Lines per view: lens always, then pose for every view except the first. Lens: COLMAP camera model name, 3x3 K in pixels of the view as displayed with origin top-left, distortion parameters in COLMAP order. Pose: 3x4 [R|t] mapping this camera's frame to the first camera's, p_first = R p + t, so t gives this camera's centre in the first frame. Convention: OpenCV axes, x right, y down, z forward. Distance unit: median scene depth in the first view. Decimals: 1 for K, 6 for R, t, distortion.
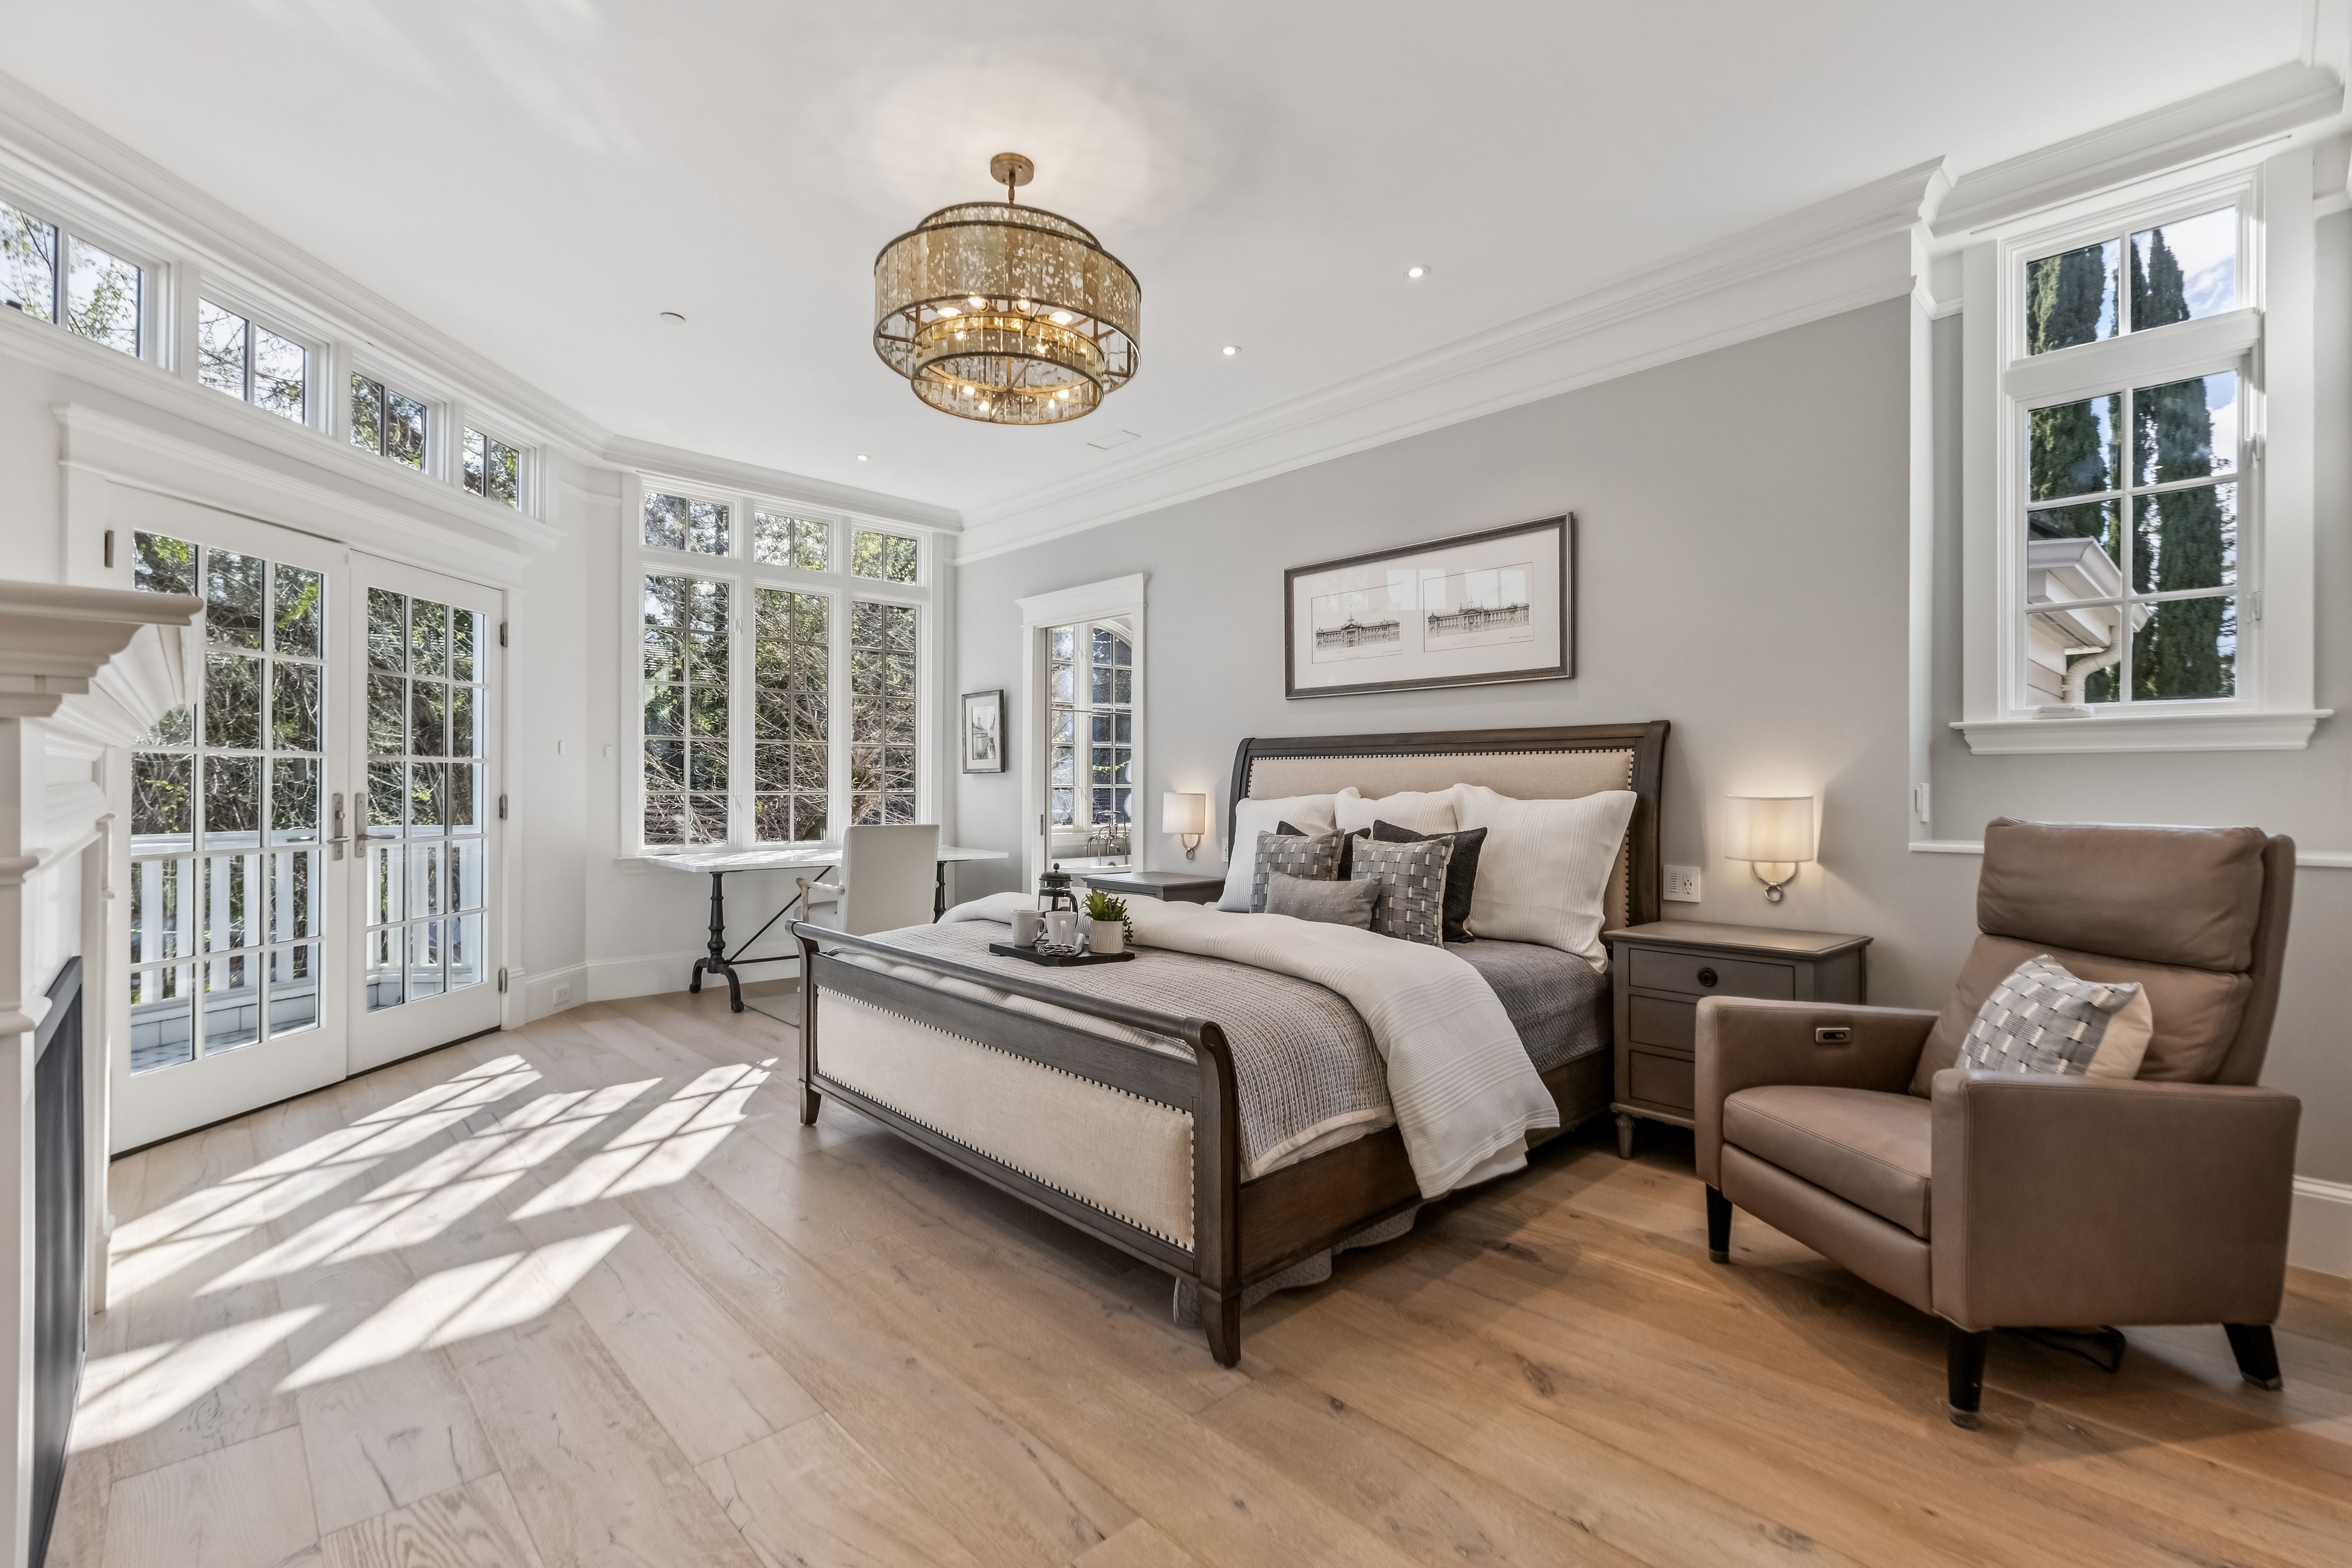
lens RADIAL K [[1051.4, 0, 1182.9], [0, 1051.4, 781.0], [0, 0, 1]] dist [-0.001704, -0.000220]
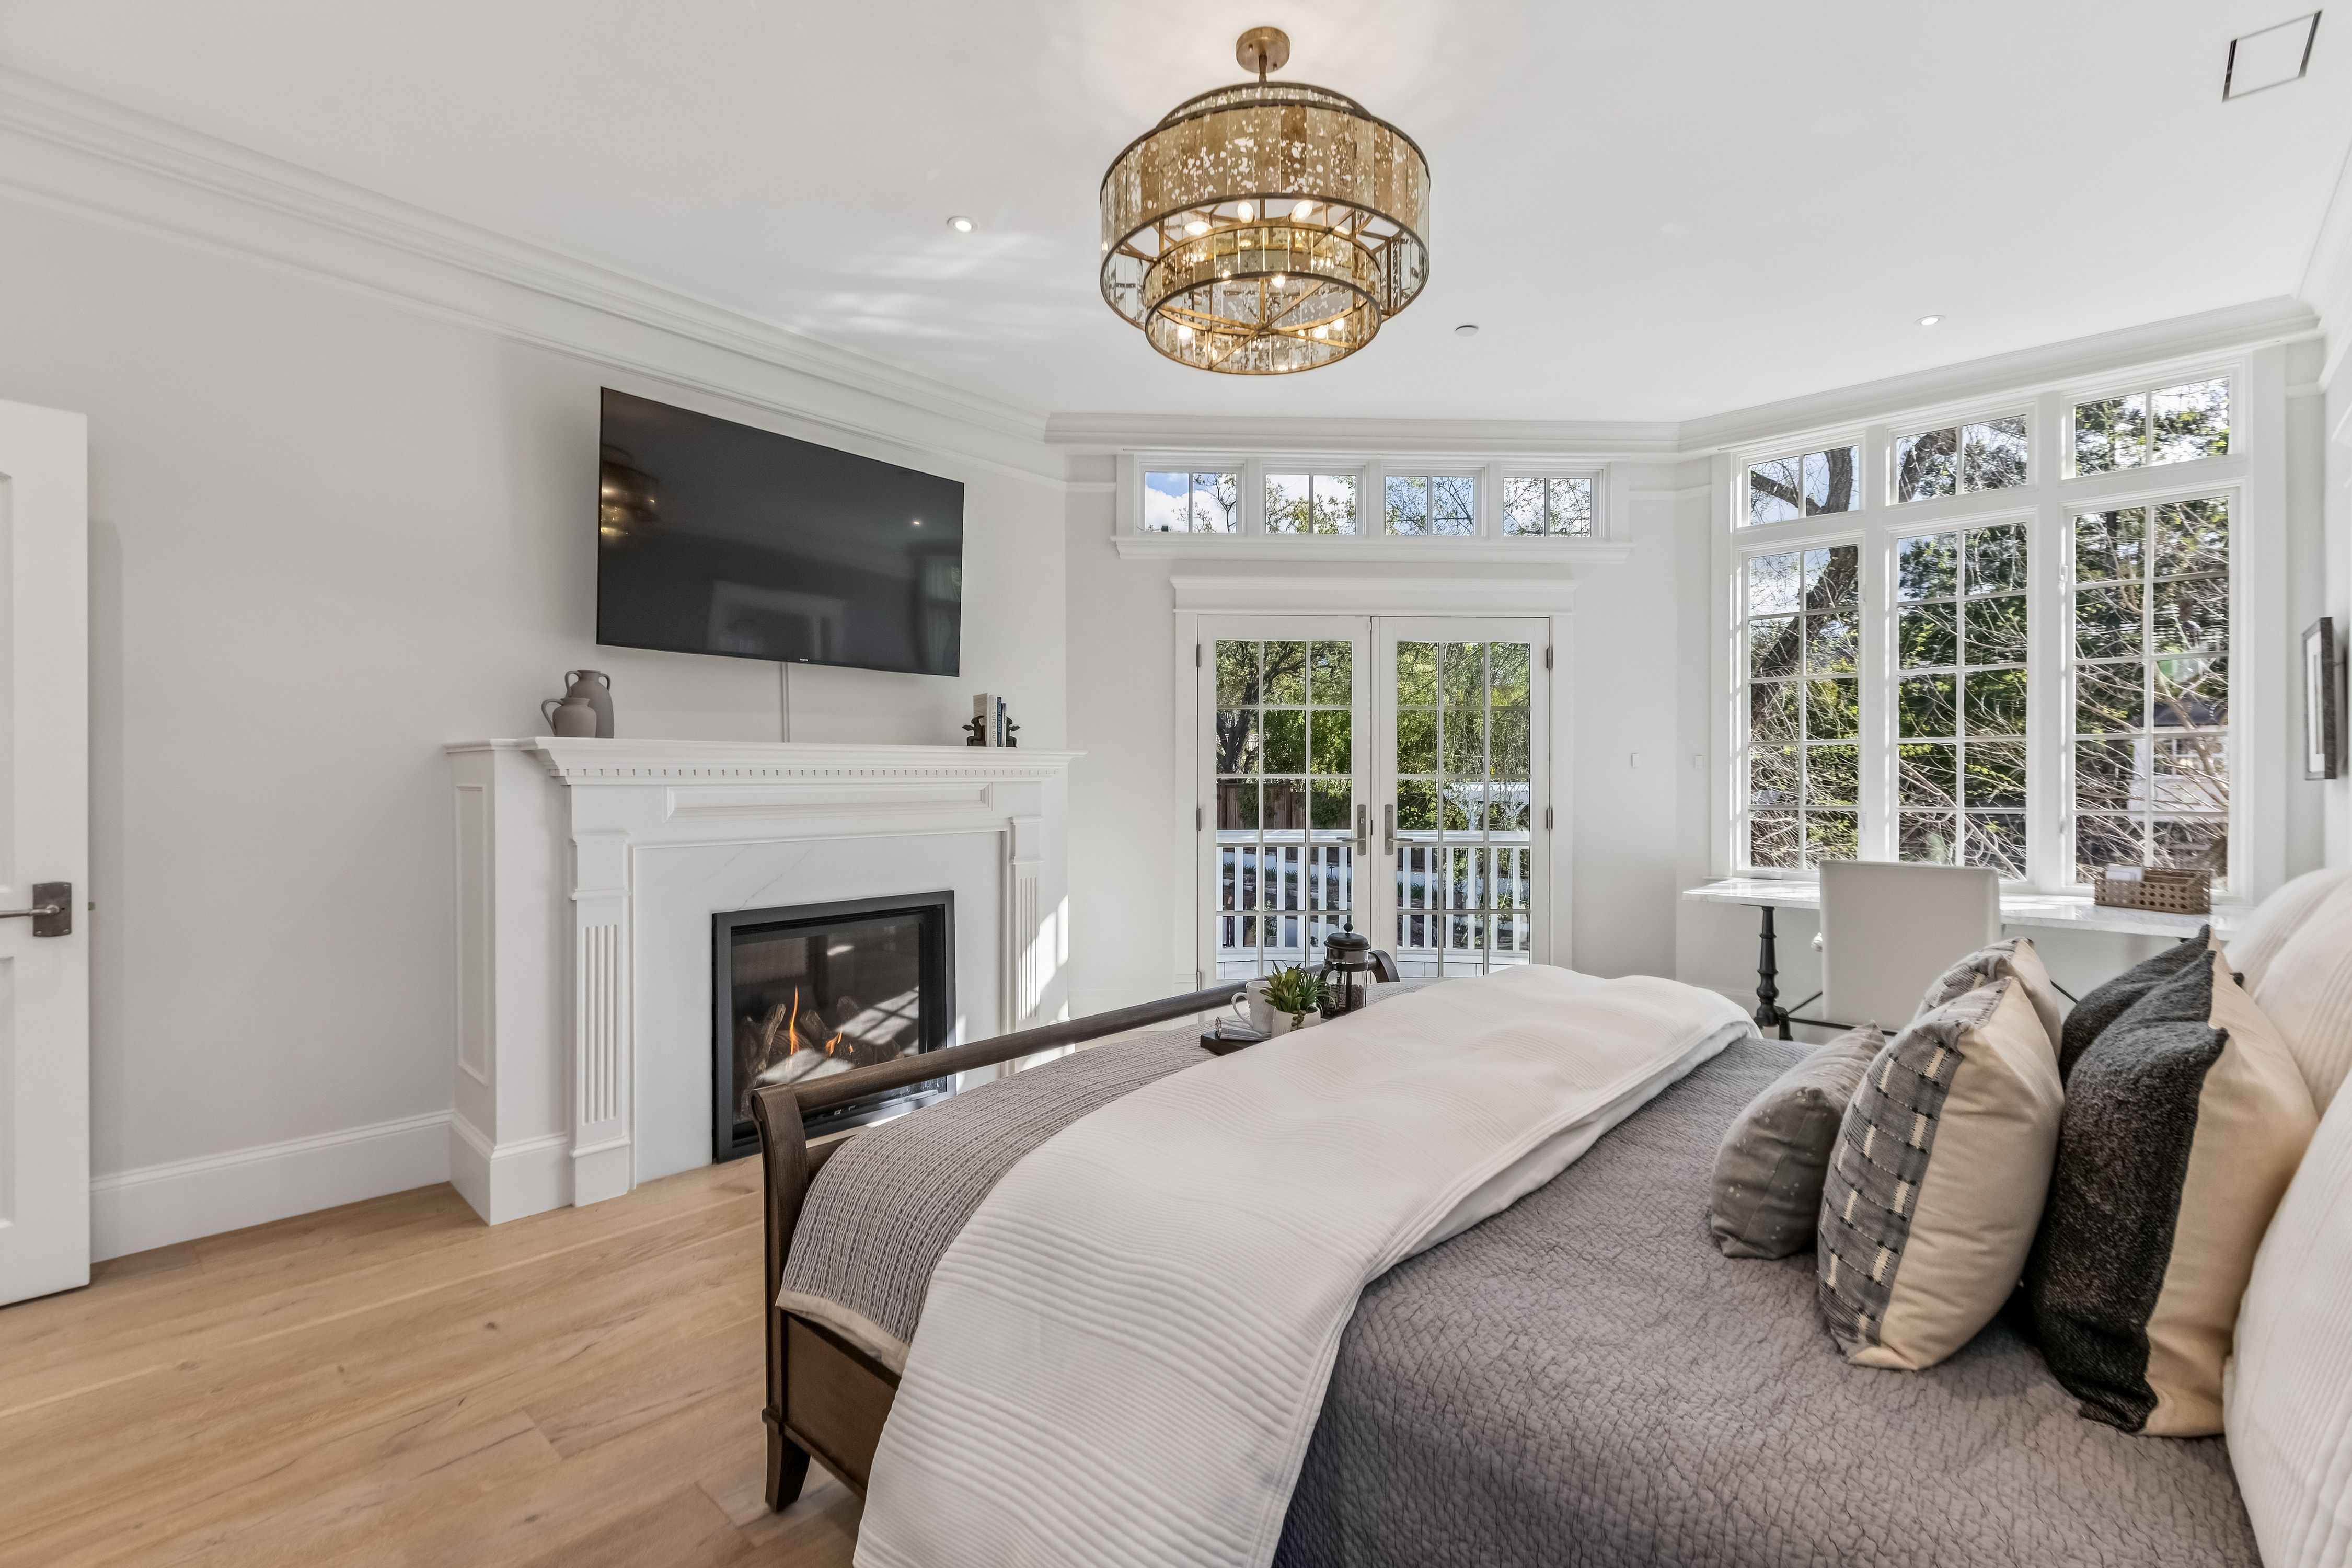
lens RADIAL K [[1051.4, 0, 1182.2], [0, 1051.4, 786.9], [0, 0, 1]] dist [-0.001704, -0.000220]
pose [[0.074266, 0.001709, -0.997237, 0.444747], [0.006127, 0.999979, 0.002170, -0.013932], [0.997220, -0.006271, 0.074254, 0.611223]]
